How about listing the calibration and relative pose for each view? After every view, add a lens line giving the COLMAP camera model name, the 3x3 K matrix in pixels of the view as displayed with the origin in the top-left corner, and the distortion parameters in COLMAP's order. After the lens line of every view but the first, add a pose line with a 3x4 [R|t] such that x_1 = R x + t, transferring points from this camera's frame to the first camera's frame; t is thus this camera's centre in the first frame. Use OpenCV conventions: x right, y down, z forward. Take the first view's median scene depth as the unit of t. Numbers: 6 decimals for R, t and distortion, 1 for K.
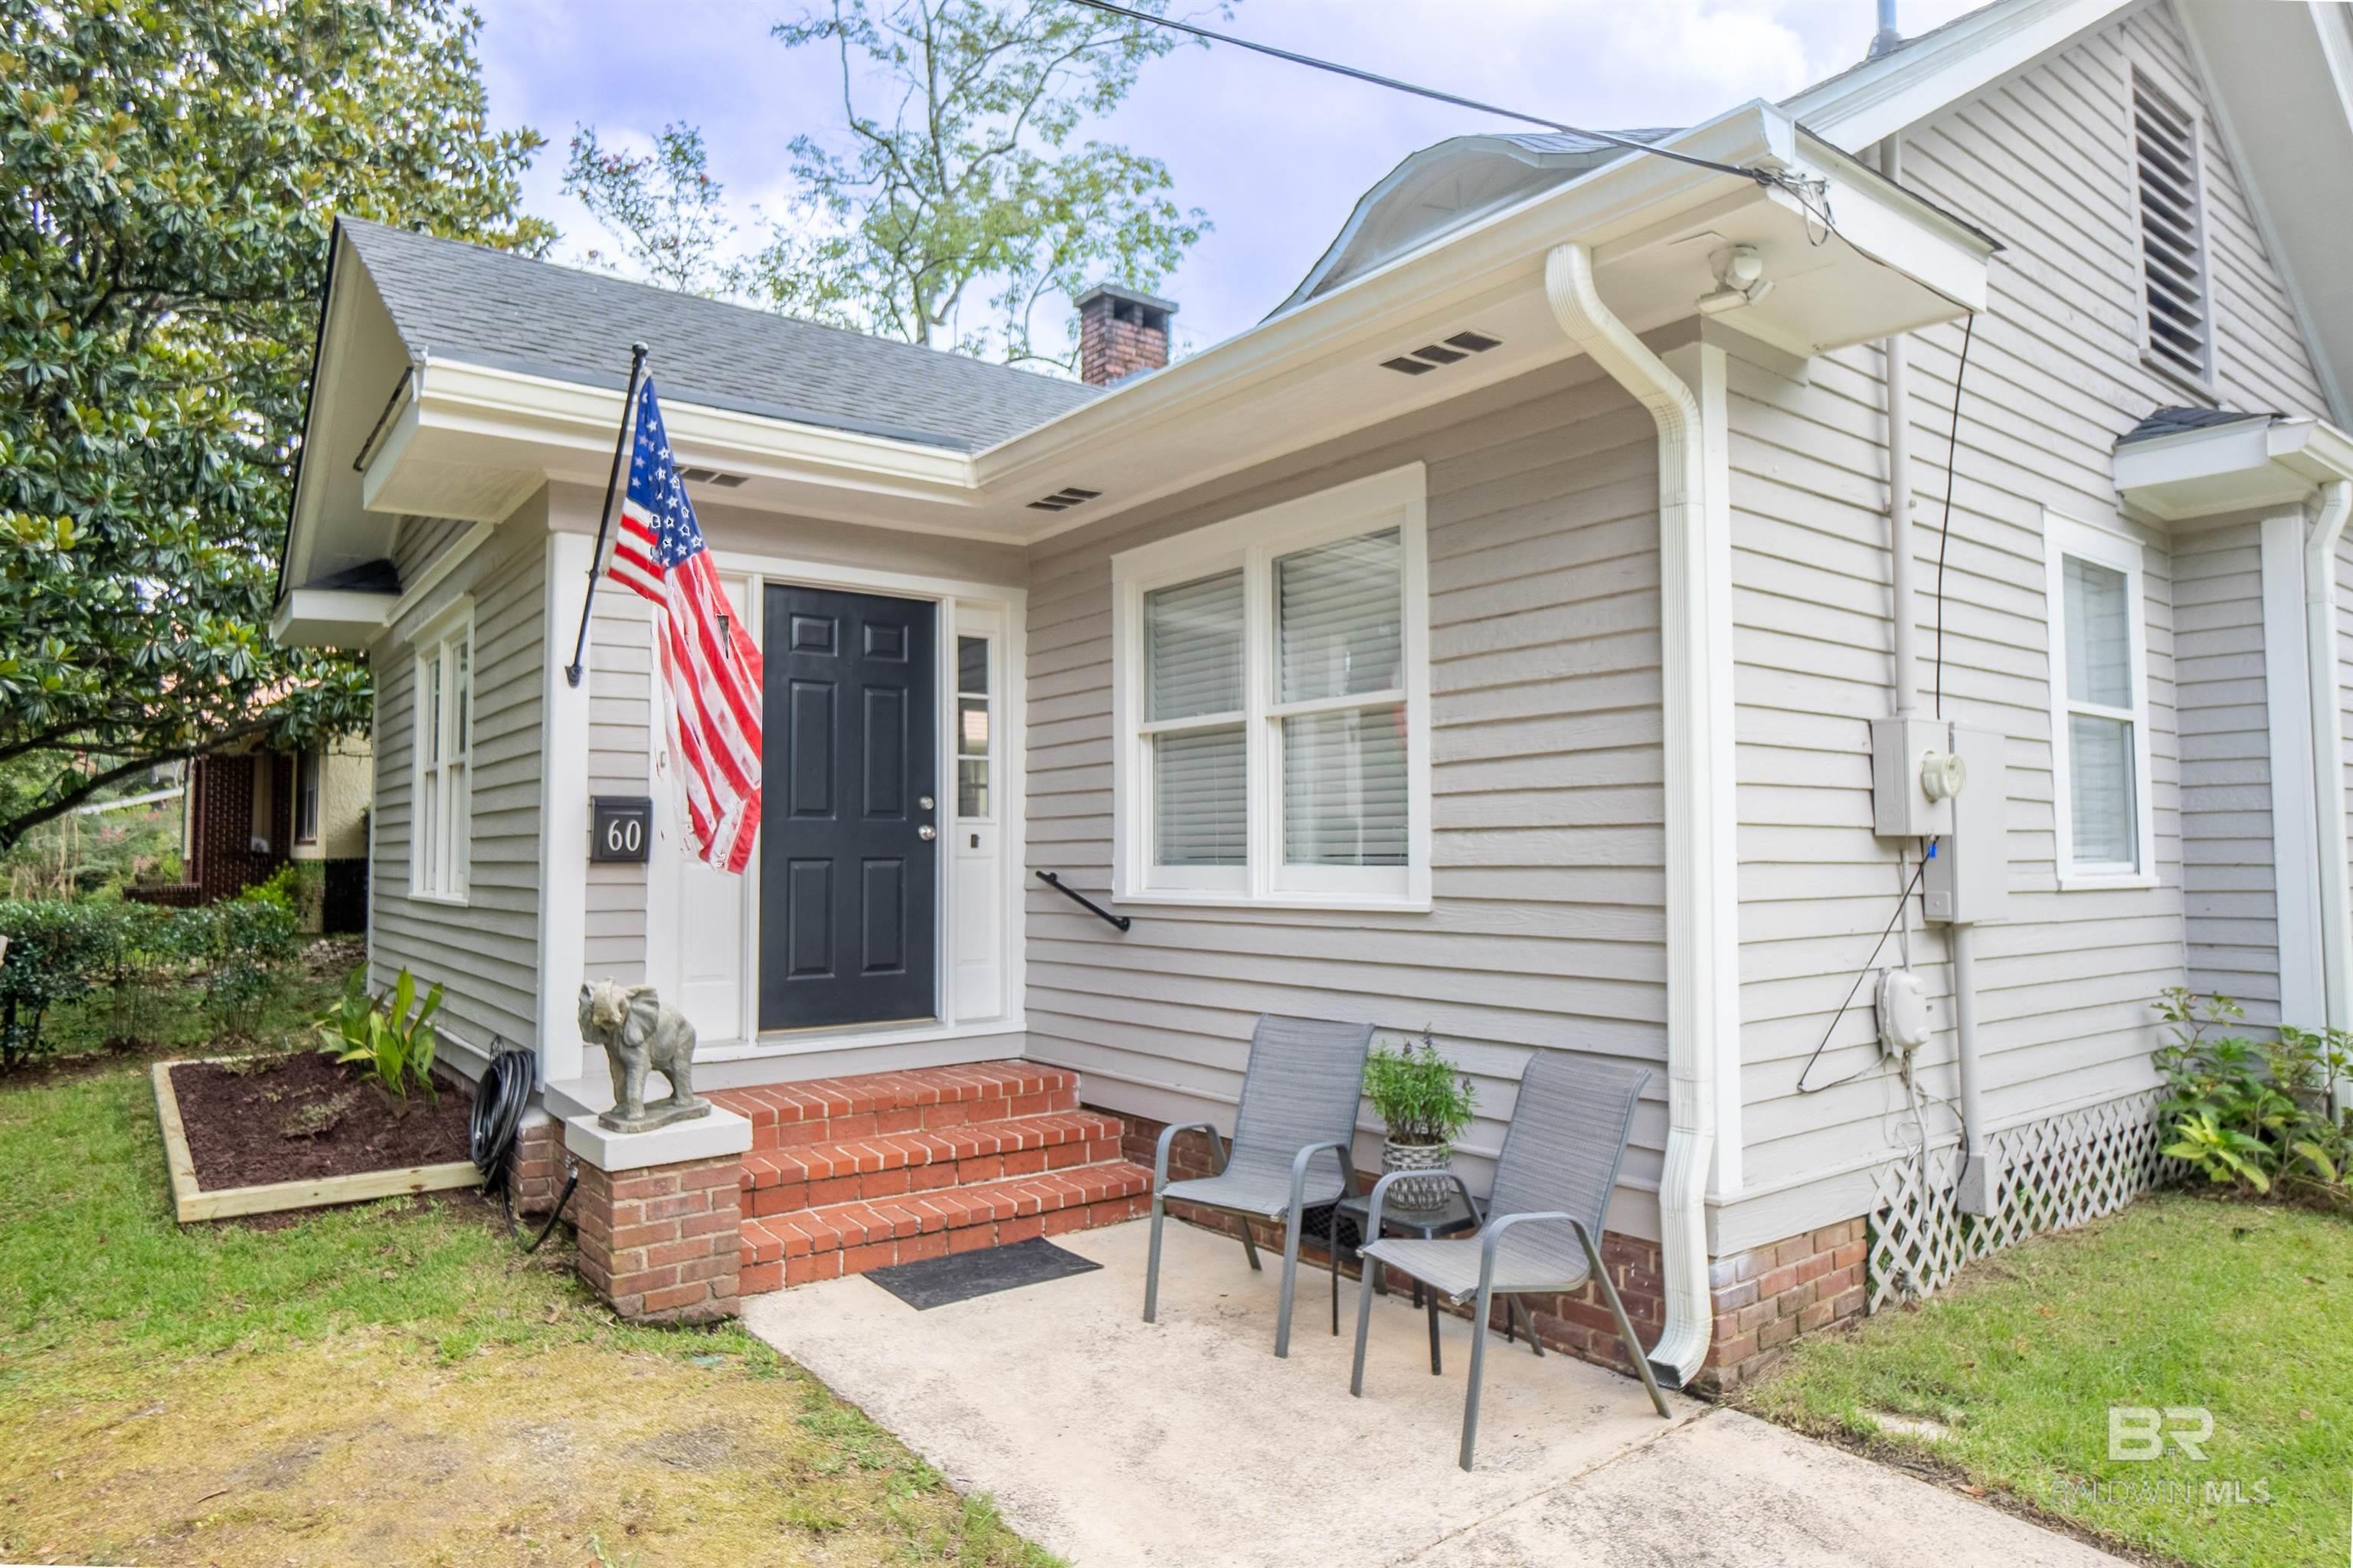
lens RADIAL K [[1353.3, 0, 1162.4], [0, 1353.3, 776.0], [0, 0, 1]] dist [-0.014882, 0.020799]
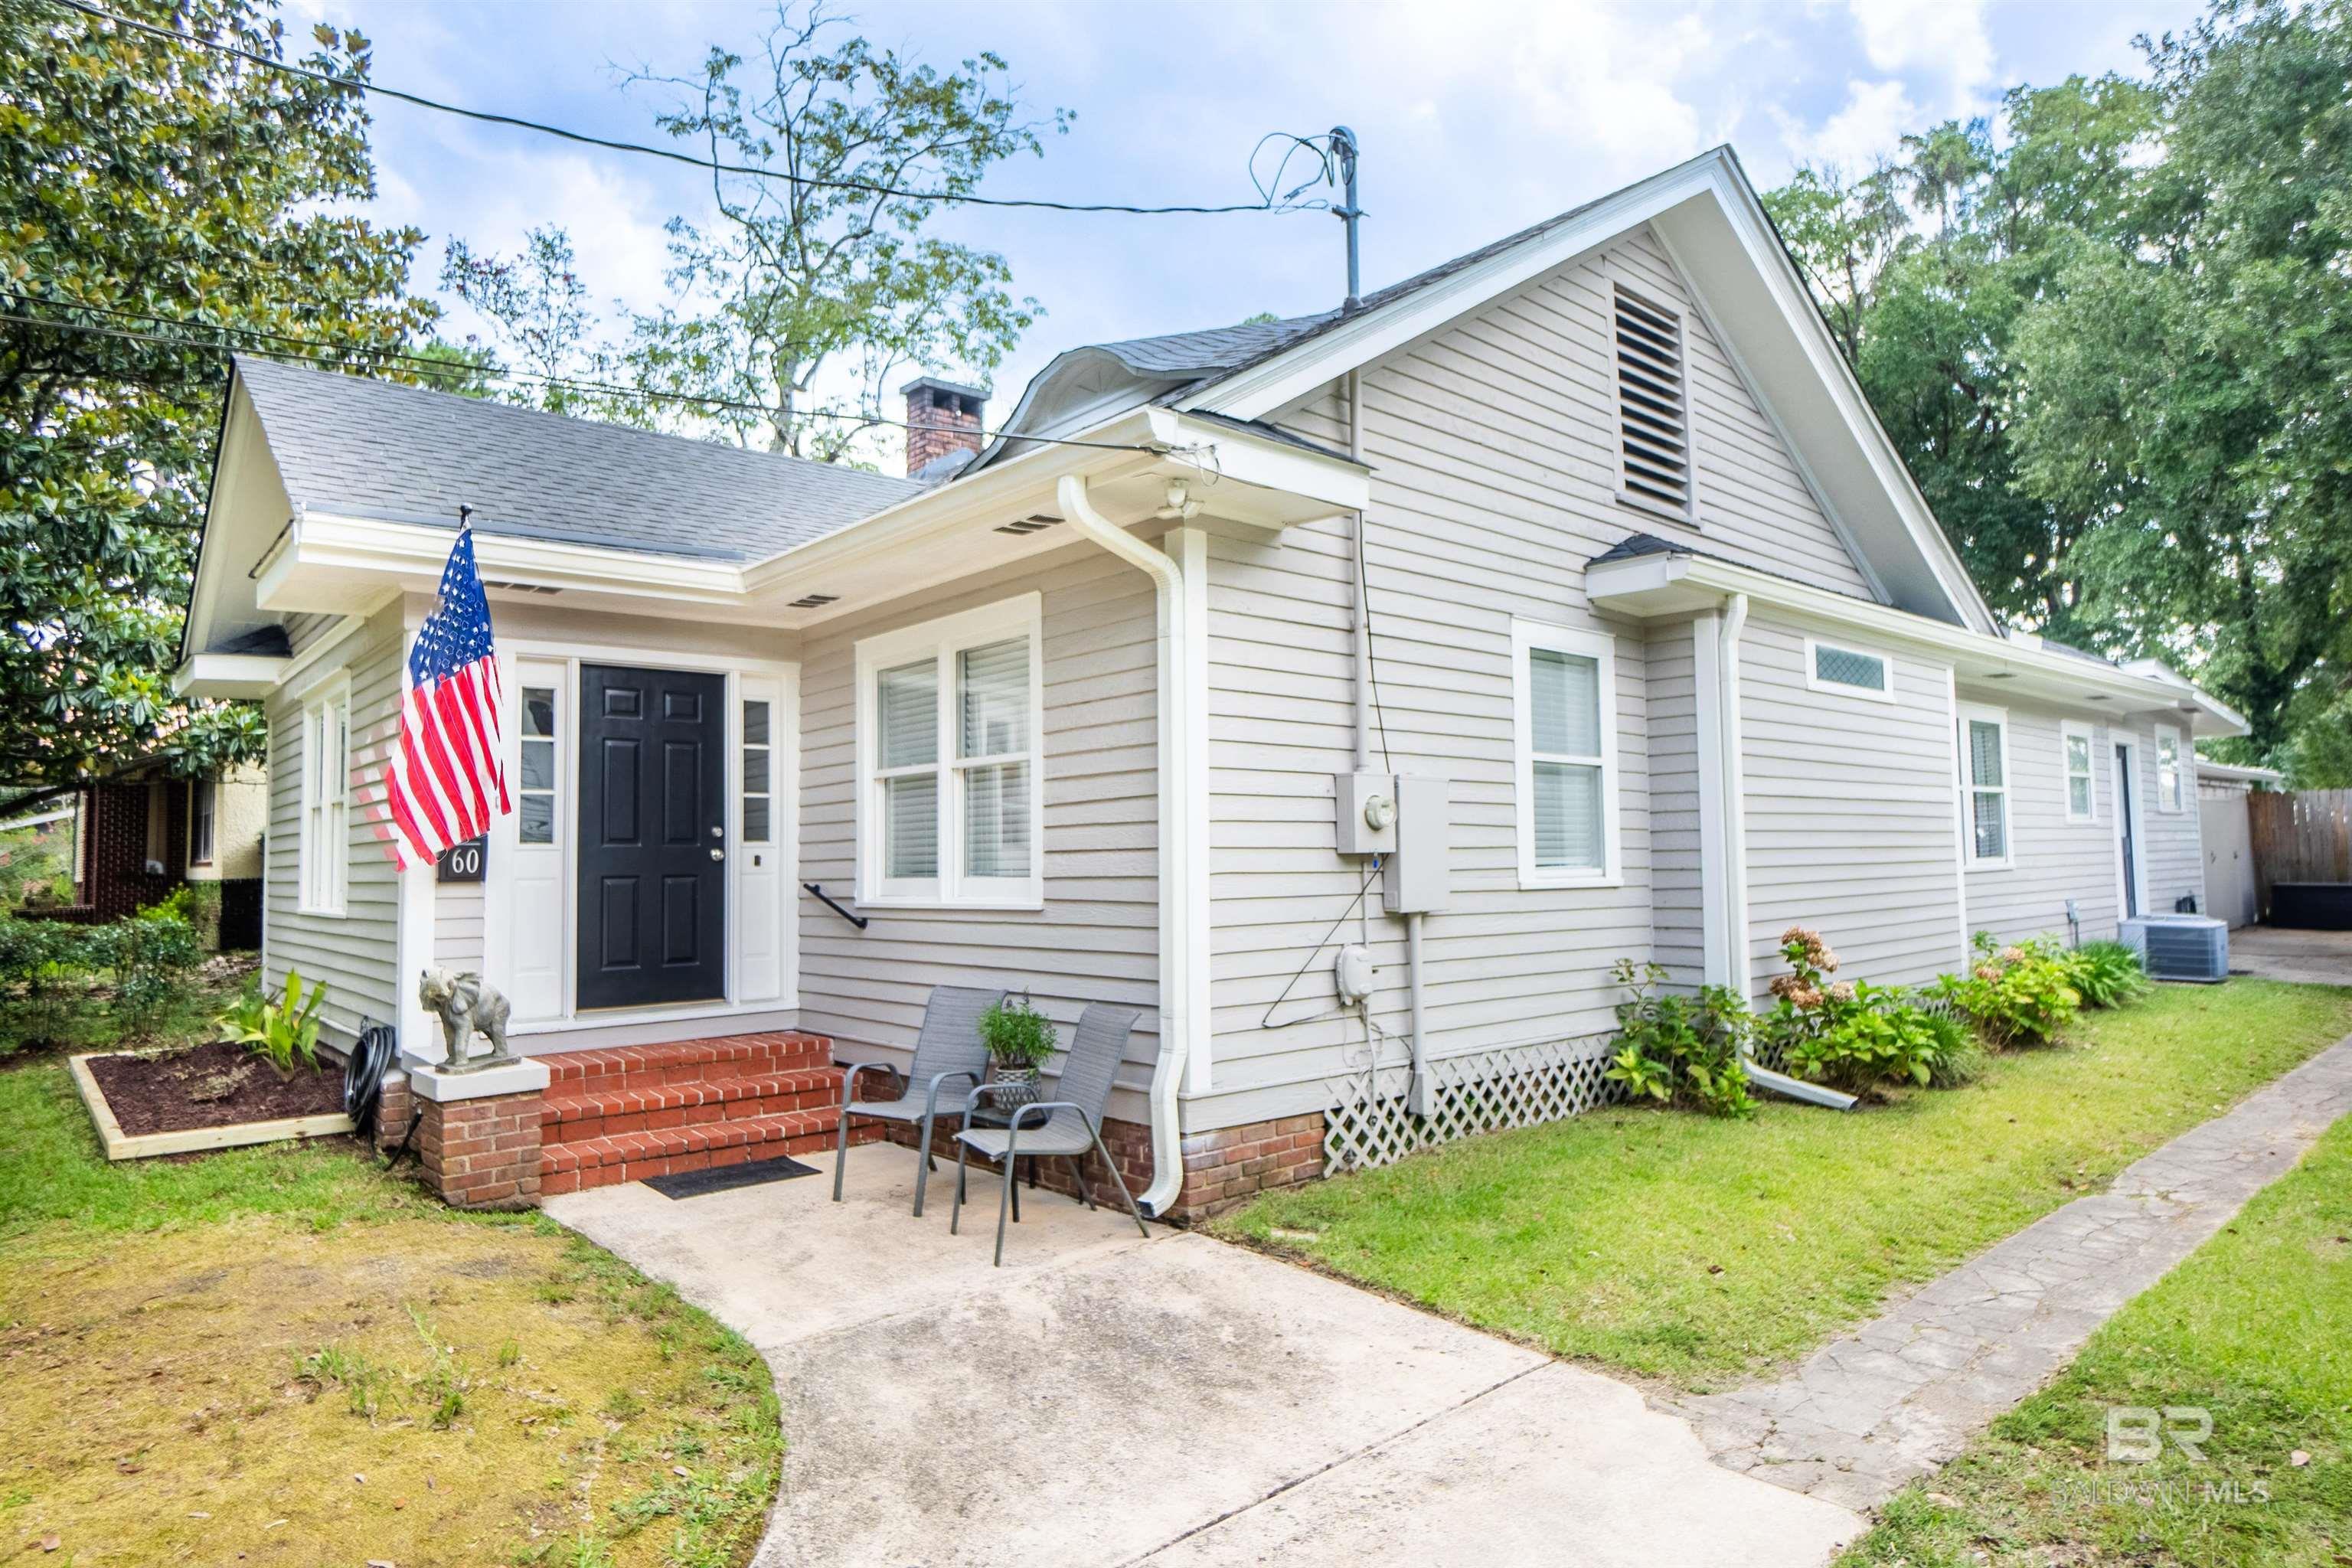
lens RADIAL K [[1352.6, 0, 1191.0], [0, 1352.6, 777.7], [0, 0, 1]] dist [-0.014882, 0.020799]
pose [[0.997599, -0.006658, 0.068938, 0.219583], [0.007073, 0.999958, -0.005773, -0.024712], [-0.068897, 0.006247, 0.997604, -0.364574]]
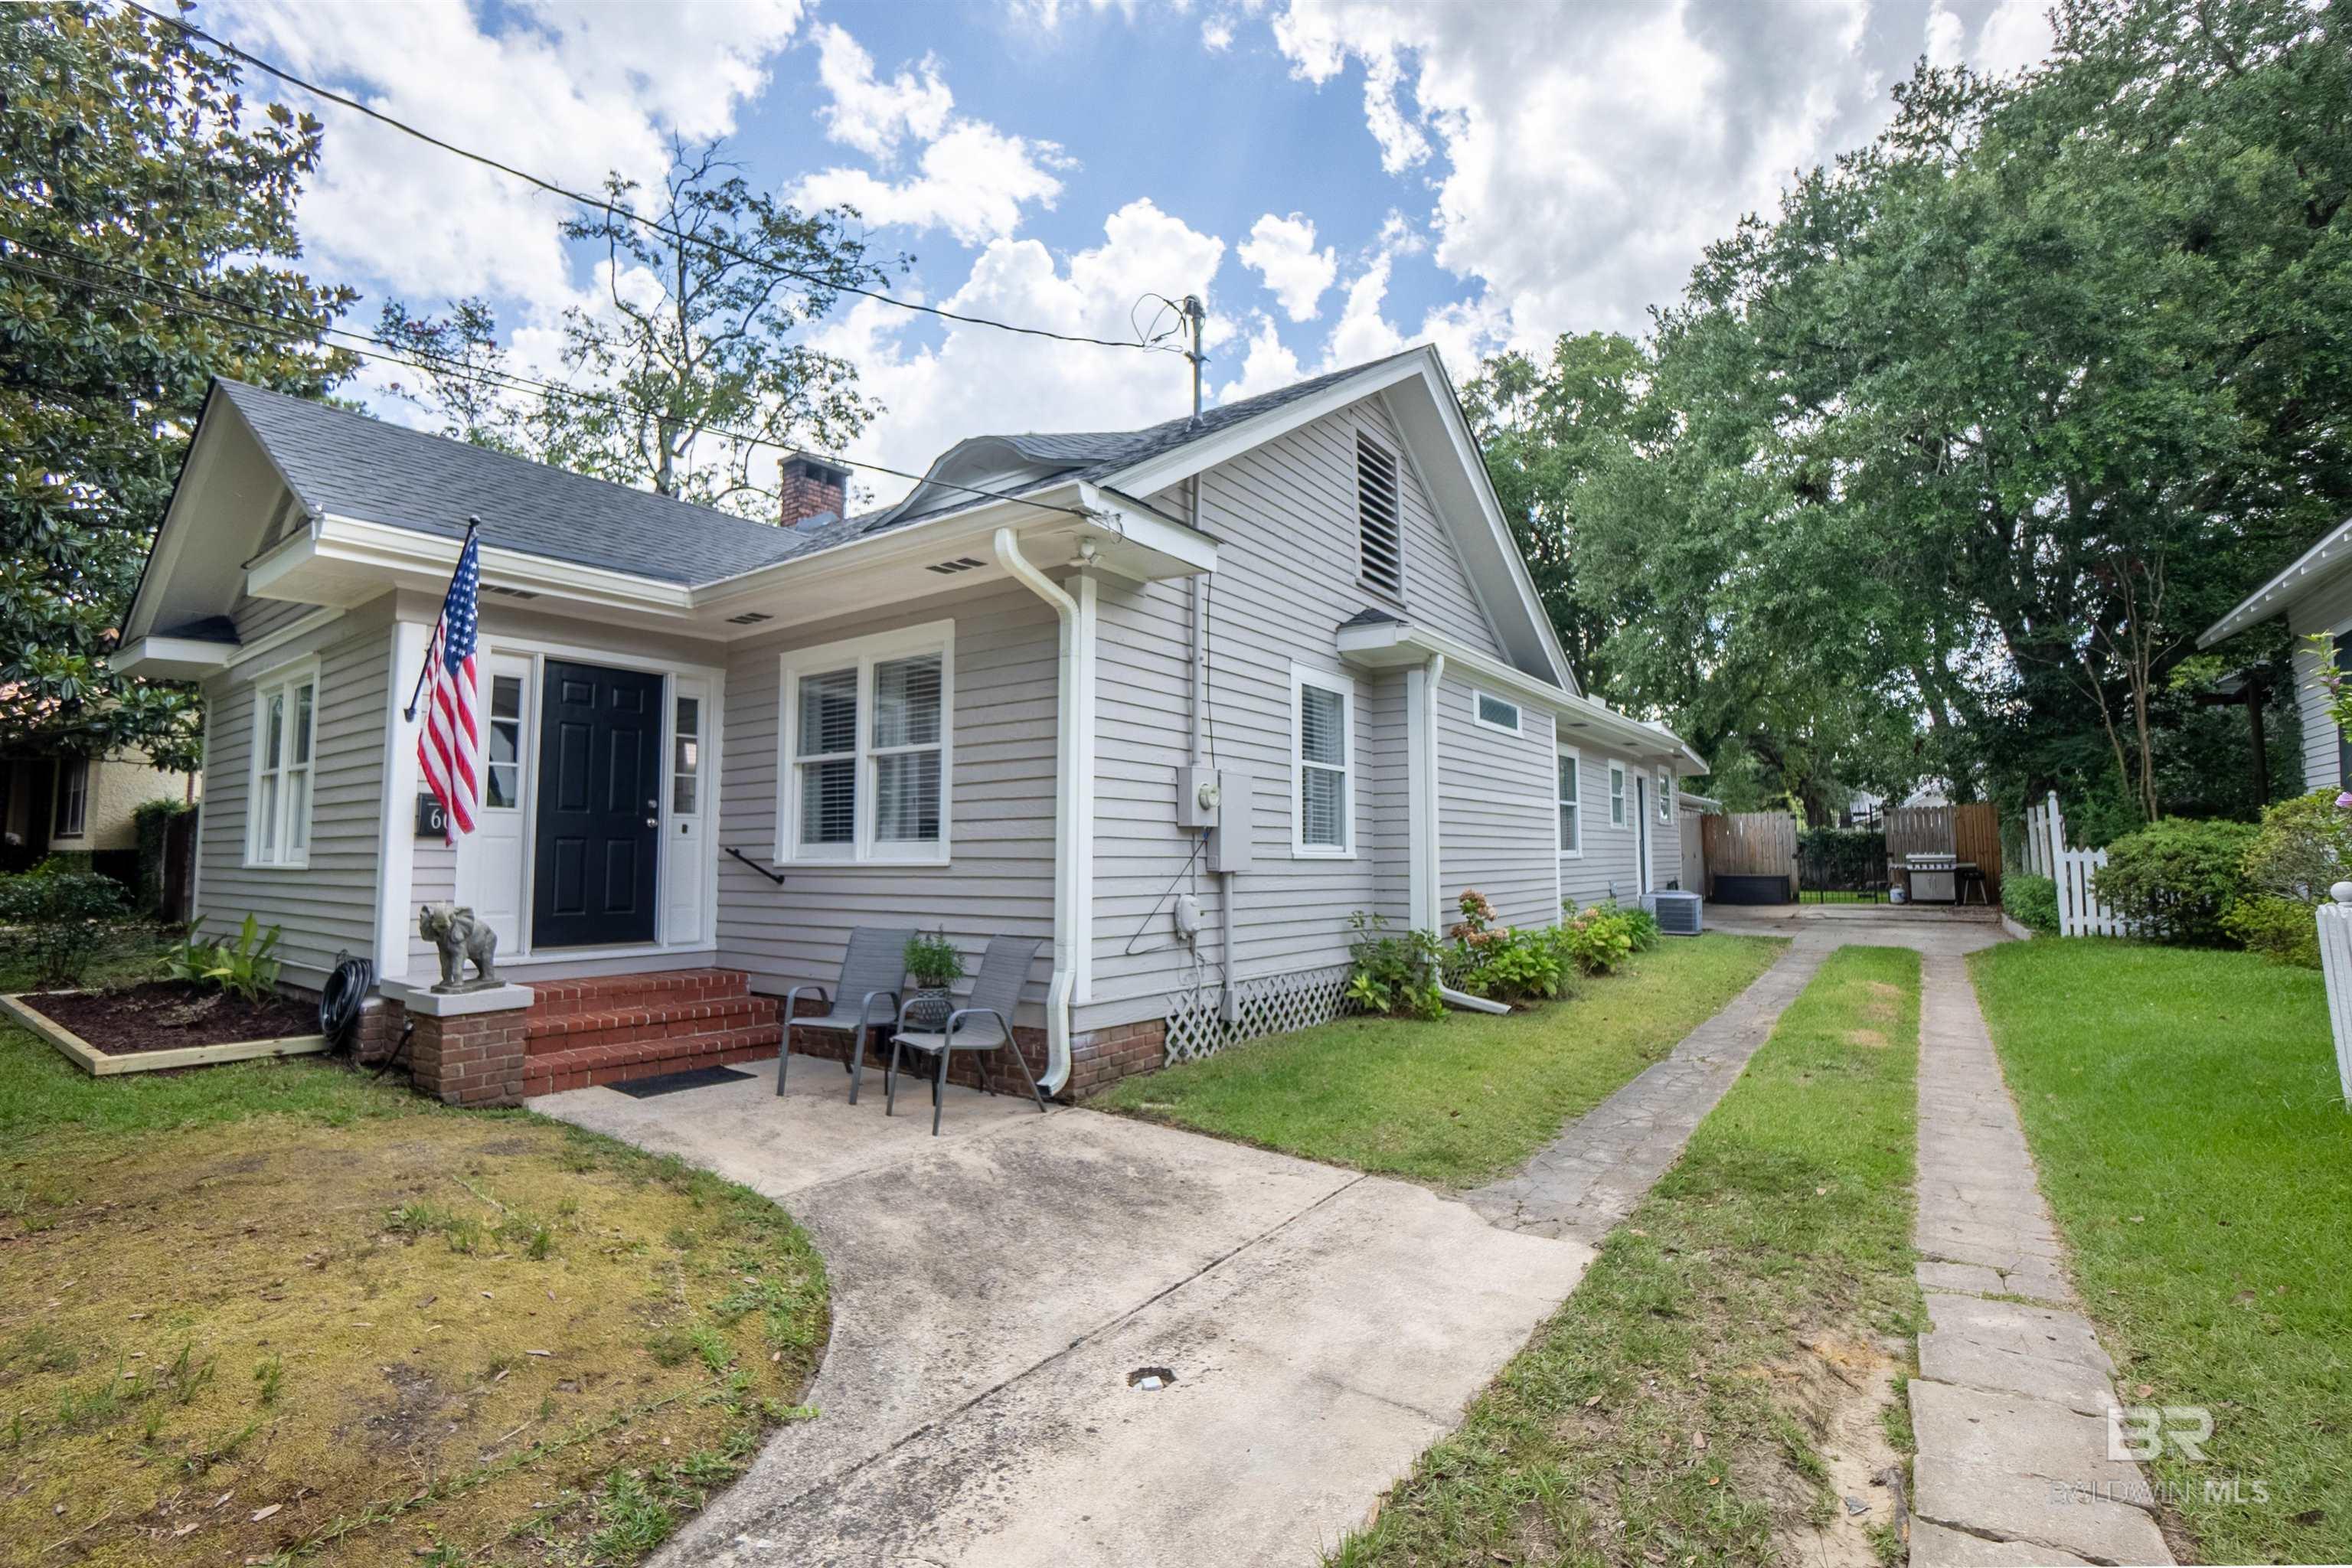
lens RADIAL K [[1055.9, 0, 1178.8], [0, 1055.9, 778.2], [0, 0, 1]] dist [-0.050107, 0.015673]
pose [[0.957937, 0.026007, 0.285799, 0.072635], [-0.019720, 0.999497, -0.024856, 0.009957], [-0.286301, 0.018175, 0.957967, -0.383116]]
